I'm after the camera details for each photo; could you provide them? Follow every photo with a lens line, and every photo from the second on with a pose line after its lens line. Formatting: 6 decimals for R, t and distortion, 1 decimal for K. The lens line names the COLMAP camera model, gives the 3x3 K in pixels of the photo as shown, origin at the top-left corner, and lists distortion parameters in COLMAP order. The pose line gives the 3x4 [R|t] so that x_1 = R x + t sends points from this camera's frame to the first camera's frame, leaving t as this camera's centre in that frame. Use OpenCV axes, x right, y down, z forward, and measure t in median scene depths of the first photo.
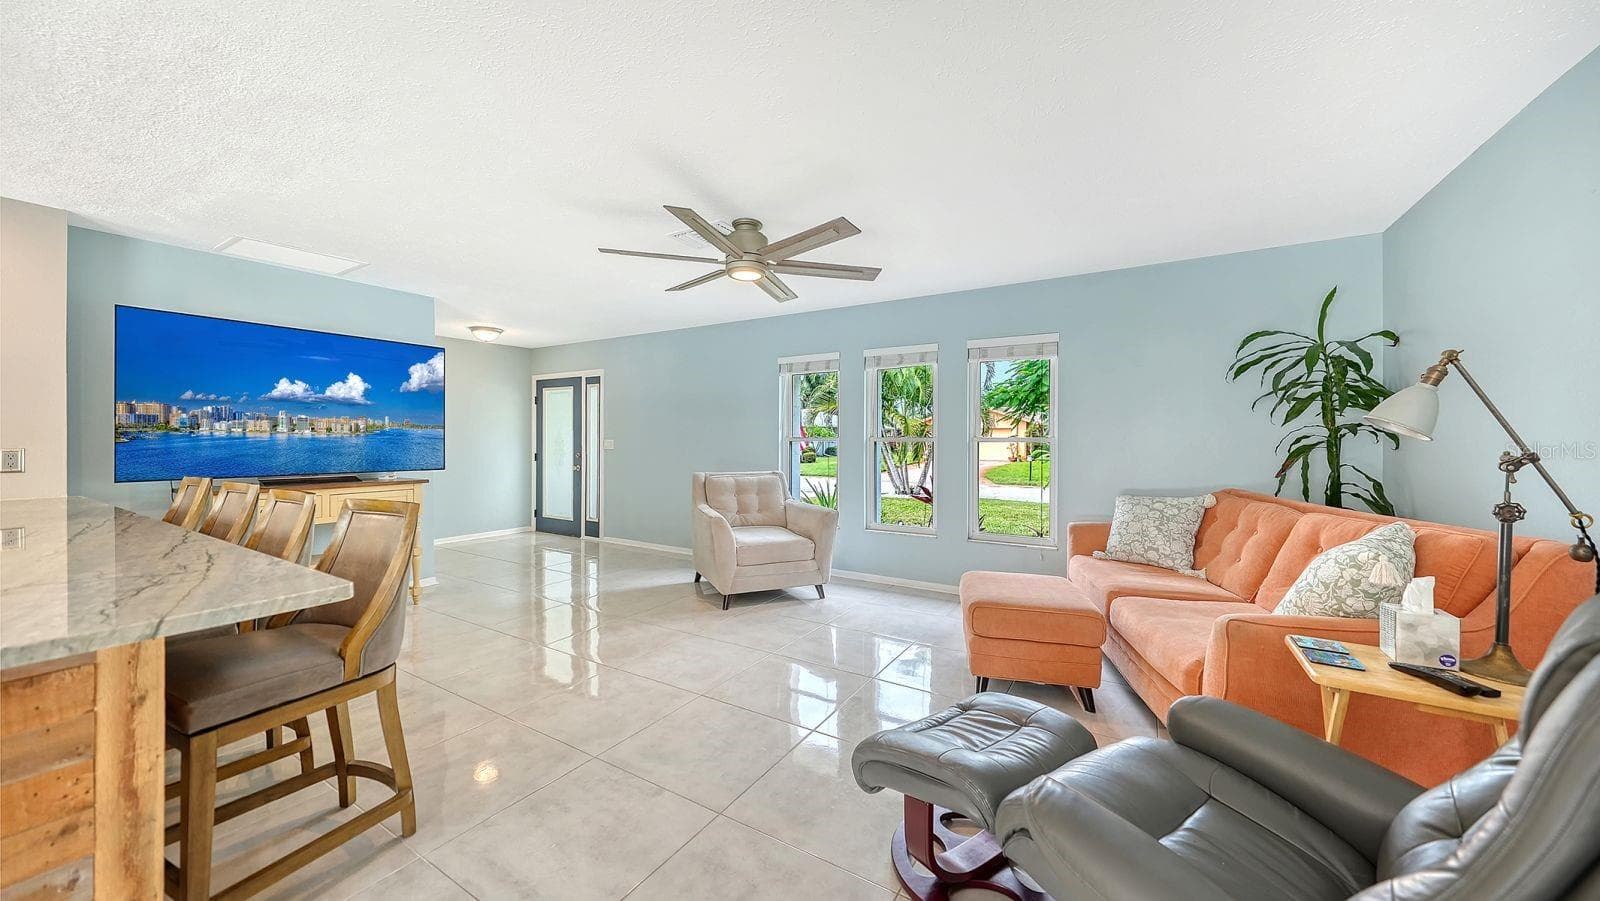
lens RADIAL K [[568.5, 0, 797.9], [0, 568.5, 445.1], [0, 0, 1]] dist [-0.000789, 0.000150]
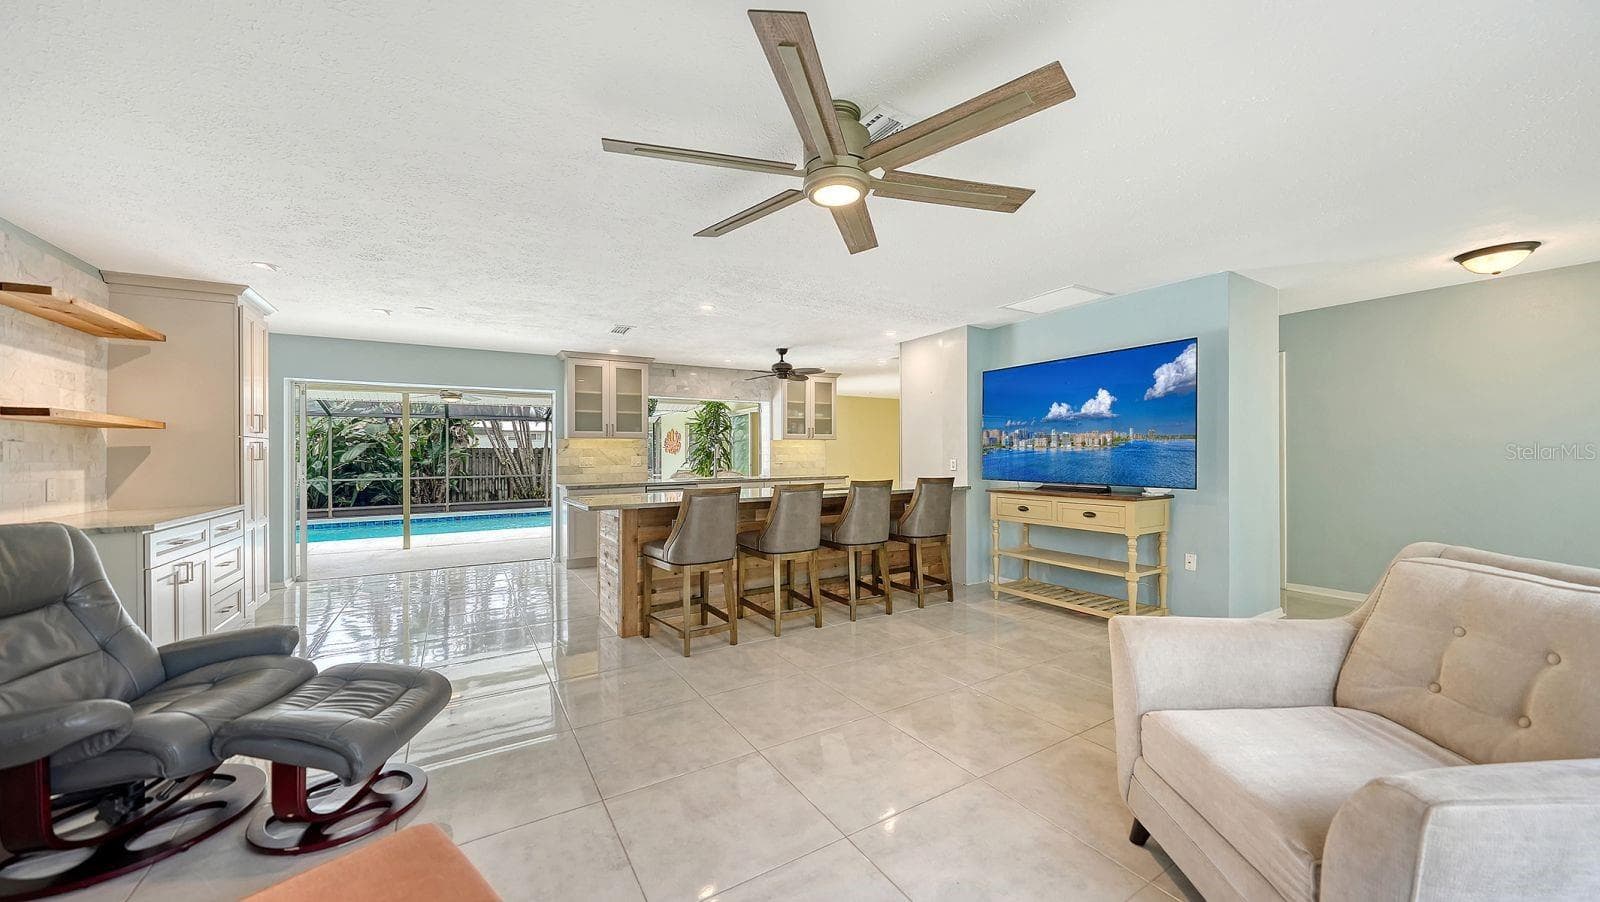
lens RADIAL K [[568.5, 0, 785.7], [0, 568.5, 452.2], [0, 0, 1]] dist [-0.000789, 0.000150]
pose [[-0.462464, 0.000668, -0.886638, 0.423078], [0.002365, 0.999997, -0.000480, -0.011814], [0.886635, -0.002319, -0.462464, 1.015350]]
